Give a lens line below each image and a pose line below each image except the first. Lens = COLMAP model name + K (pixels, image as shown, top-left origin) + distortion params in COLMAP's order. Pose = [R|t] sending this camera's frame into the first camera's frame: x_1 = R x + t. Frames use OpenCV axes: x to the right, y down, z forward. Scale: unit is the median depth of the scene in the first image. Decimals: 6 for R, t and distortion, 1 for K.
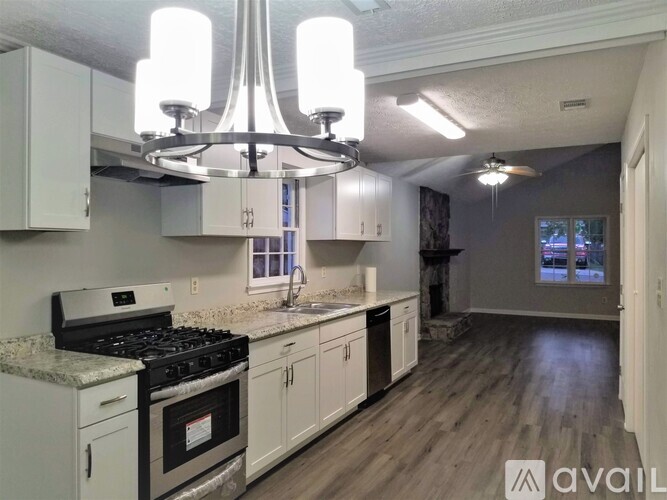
lens RADIAL K [[521.3, 0, 317.7], [0, 521.3, 248.0], [0, 0, 1]] dist [0.094061, -0.127330]
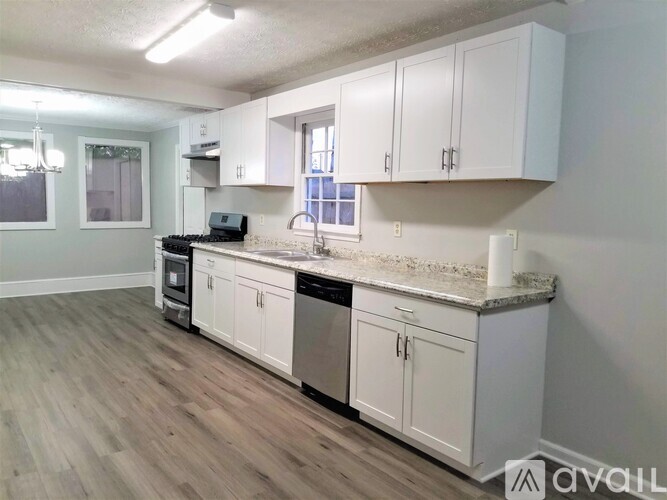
lens RADIAL K [[521.3, 0, 317.7], [0, 521.3, 248.0], [0, 0, 1]] dist [0.094061, -0.127330]
pose [[-0.441777, 0.066452, -0.894660, 0.823694], [-0.026561, 0.995847, 0.087083, 0.014799], [0.896731, 0.062234, -0.438178, 1.428972]]
